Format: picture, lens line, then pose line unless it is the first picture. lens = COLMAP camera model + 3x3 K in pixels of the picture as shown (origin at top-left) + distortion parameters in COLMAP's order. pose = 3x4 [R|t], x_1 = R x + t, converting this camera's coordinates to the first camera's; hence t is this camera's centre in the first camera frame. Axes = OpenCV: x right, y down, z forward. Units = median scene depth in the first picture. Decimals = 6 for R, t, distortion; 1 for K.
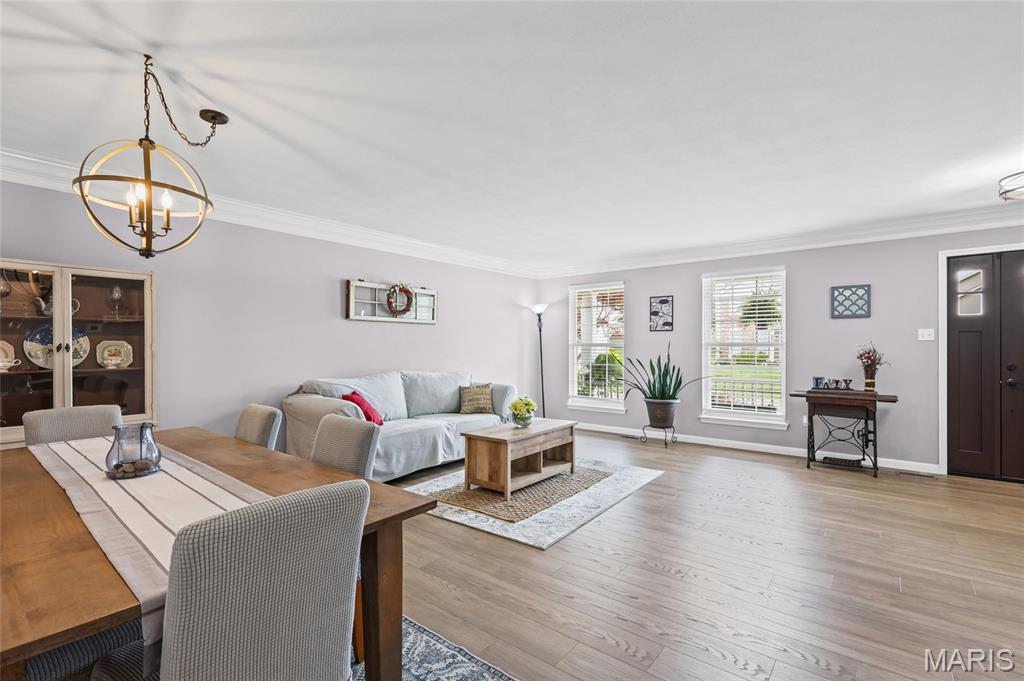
lens RADIAL K [[458.1, 0, 498.6], [0, 458.1, 345.0], [0, 0, 1]] dist [0.000354, -0.000025]
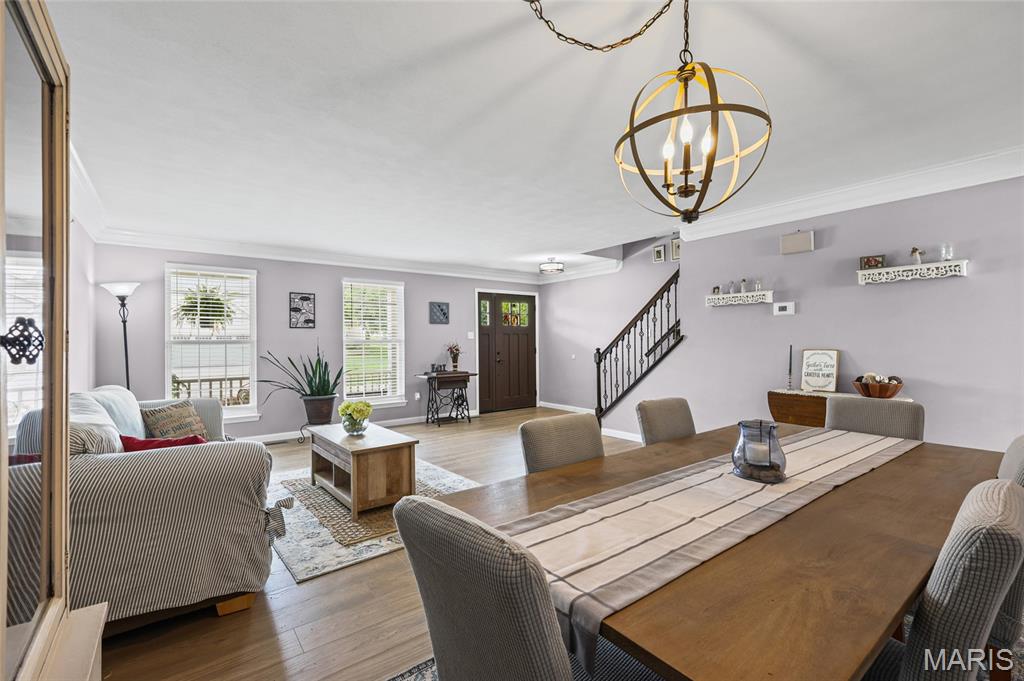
lens RADIAL K [[450.4, 0, 508.4], [0, 450.4, 339.3], [0, 0, 1]] dist [0.001564, 0.000394]
pose [[0.221887, 0.004804, 0.975061, -0.635768], [0.005030, 0.999969, -0.006072, 0.002382], [-0.975059, 0.006252, 0.221856, 0.451032]]
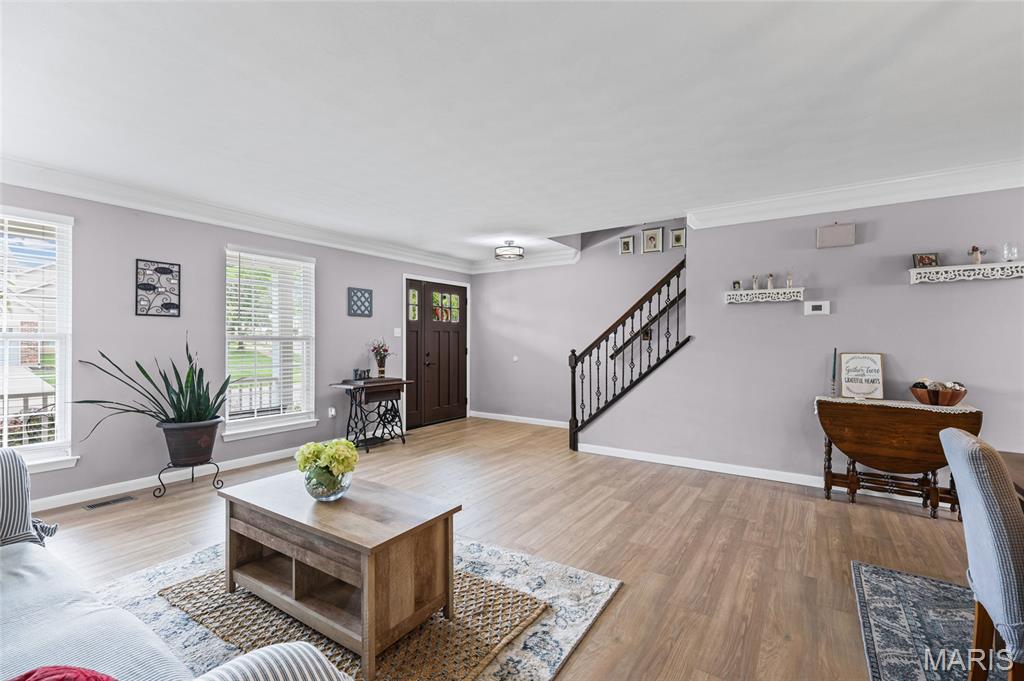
lens RADIAL K [[450.4, 0, 508.4], [0, 450.4, 339.3], [0, 0, 1]] dist [0.001564, 0.000394]
pose [[-0.095638, 0.004623, 0.995405, -0.405985], [-0.005540, 0.999971, -0.005177, 0.003032], [-0.995401, -0.006009, -0.095609, 0.739275]]
